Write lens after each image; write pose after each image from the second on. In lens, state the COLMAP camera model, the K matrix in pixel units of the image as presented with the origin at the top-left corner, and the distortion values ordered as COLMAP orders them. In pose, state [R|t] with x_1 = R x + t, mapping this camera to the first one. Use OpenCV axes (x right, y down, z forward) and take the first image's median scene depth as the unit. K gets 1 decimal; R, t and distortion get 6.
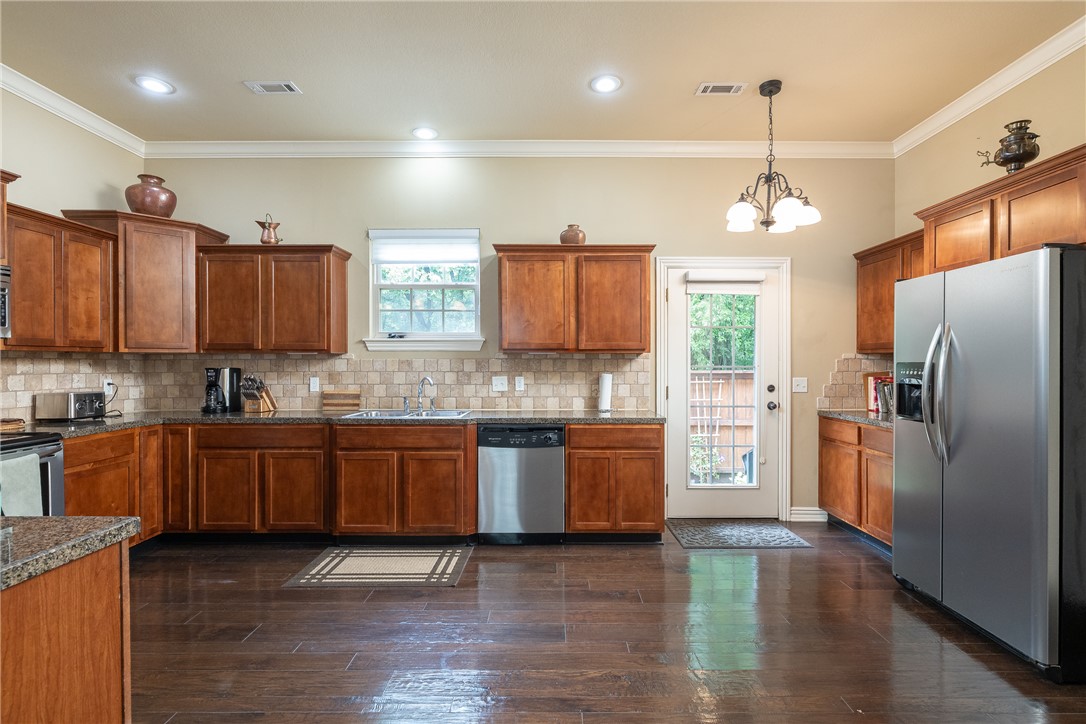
lens RADIAL K [[502.4, 0, 537.1], [0, 502.4, 364.7], [0, 0, 1]] dist [-0.001694, 0.000300]
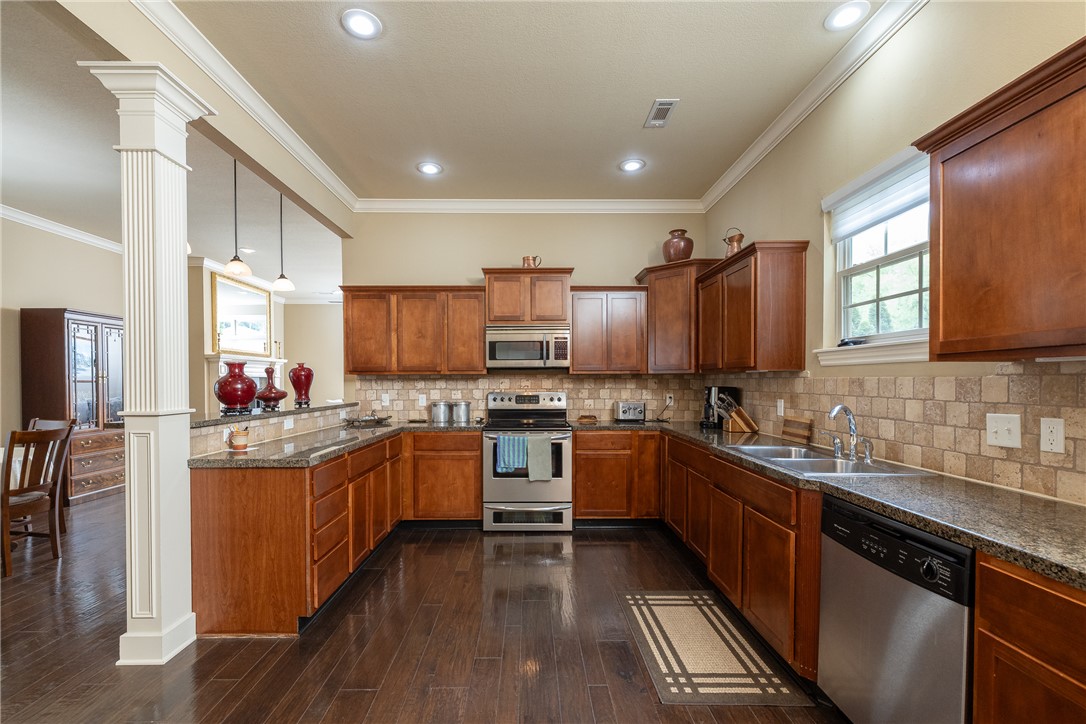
lens RADIAL K [[475.0, 0, 562.6], [0, 475.0, 387.0], [0, 0, 1]] dist [0.000871, 0.000391]
pose [[0.032299, 0.014802, -0.999369, 0.400817], [-0.005985, 0.999875, 0.014617, -0.006058], [0.999460, 0.005509, 0.032384, 0.692098]]
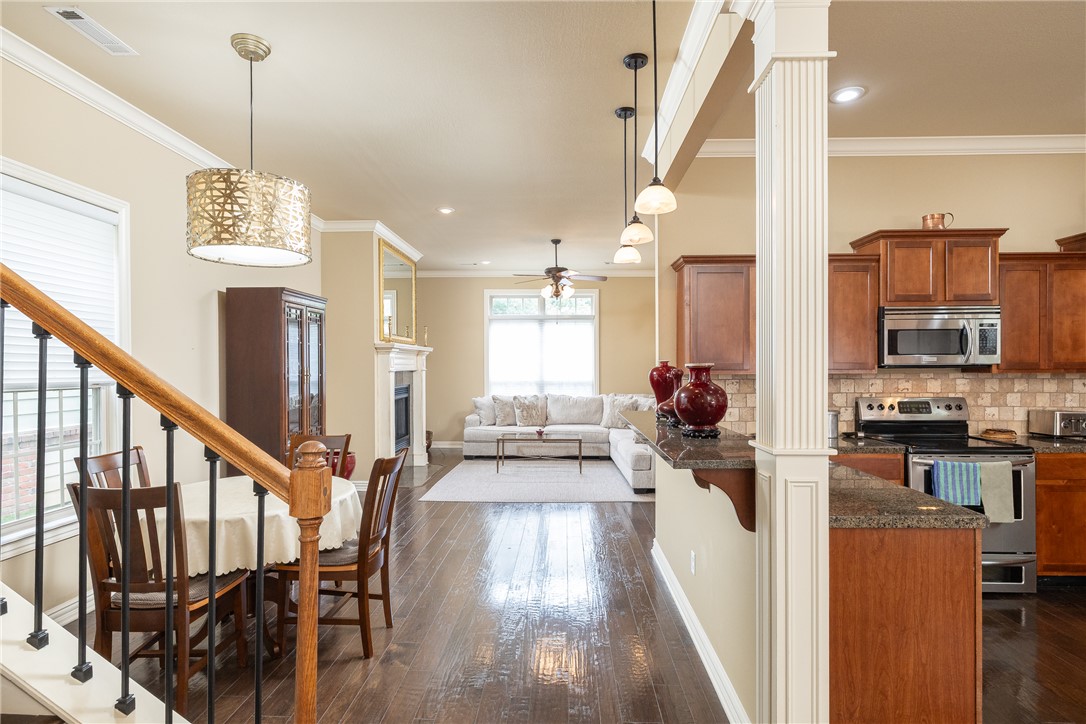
lens RADIAL K [[573.0, 0, 558.4], [0, 573.0, 367.0], [0, 0, 1]] dist [-0.000541, -0.000501]
pose [[-0.006669, 0.004533, -0.999967, 0.264168], [-0.005006, 0.999977, 0.004566, -0.034596], [0.999965, 0.005036, -0.006646, -0.050276]]
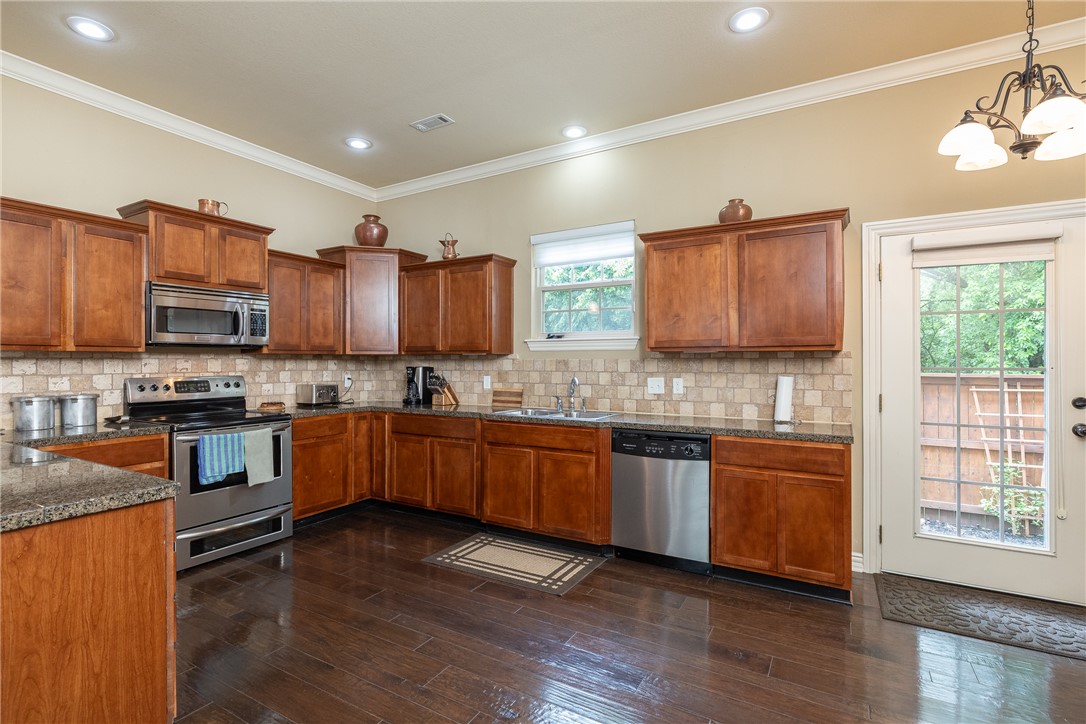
lens RADIAL K [[495.7, 0, 535.4], [0, 495.7, 360.7], [0, 0, 1]] dist [-0.000231, 0.000270]
pose [[0.865545, -0.001137, -0.500830, 0.221682], [-0.003038, 0.999967, -0.007522, -0.000173], [0.500822, 0.008032, 0.865513, 0.127690]]
